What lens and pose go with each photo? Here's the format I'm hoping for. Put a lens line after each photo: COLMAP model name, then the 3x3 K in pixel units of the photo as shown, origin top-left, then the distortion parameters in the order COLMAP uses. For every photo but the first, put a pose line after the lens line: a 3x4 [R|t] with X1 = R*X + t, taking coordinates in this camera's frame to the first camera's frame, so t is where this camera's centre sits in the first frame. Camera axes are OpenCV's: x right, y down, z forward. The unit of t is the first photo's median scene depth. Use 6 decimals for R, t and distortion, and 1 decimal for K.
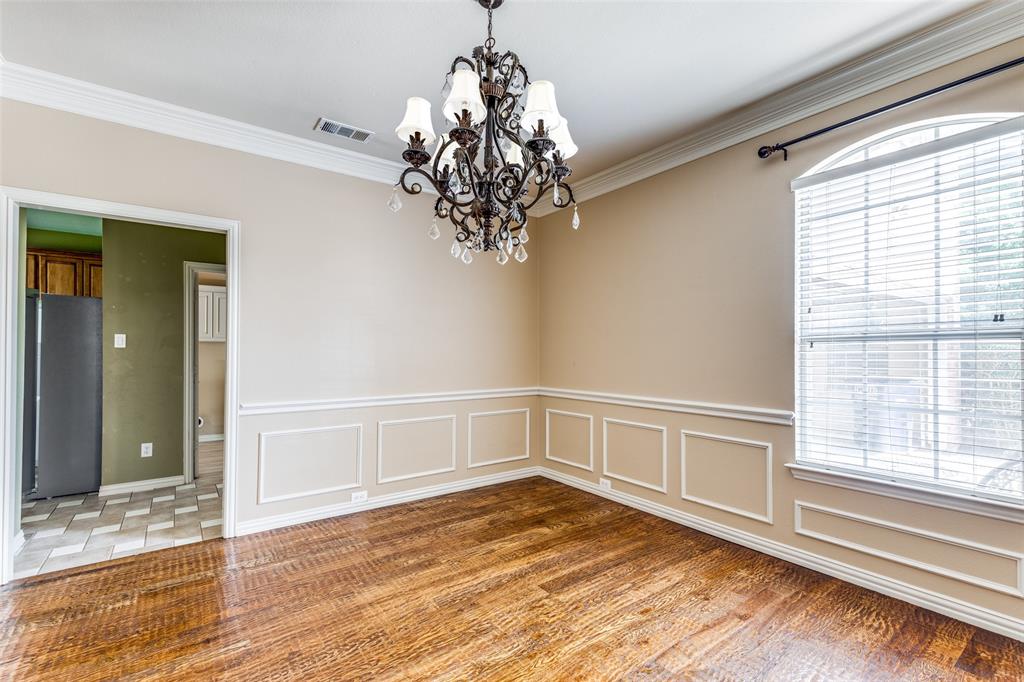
lens RADIAL K [[477.5, 0, 512.0], [0, 477.5, 341.0], [0, 0, 1]] dist [-0.000136, 0.009681]
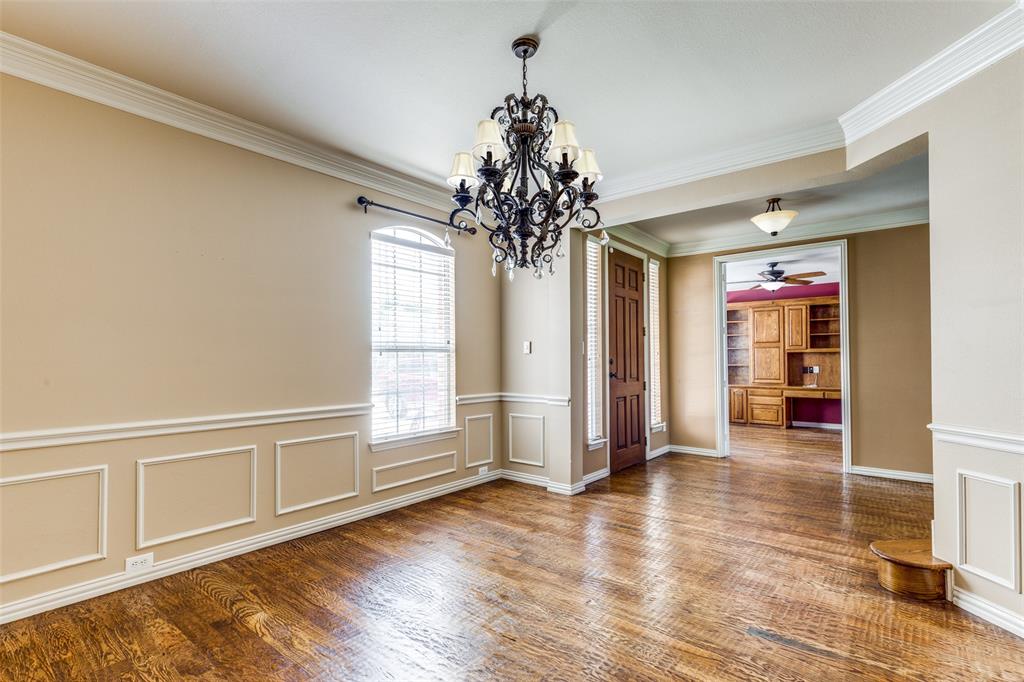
lens RADIAL K [[500.7, 0, 512.5], [0, 500.7, 339.2], [0, 0, 1]] dist [-0.069826, 0.030879]
pose [[-0.303321, 0.046298, 0.951763, -0.858790], [-0.012216, 0.998548, -0.052467, 0.037788], [-0.952810, -0.027541, -0.302315, 1.046069]]
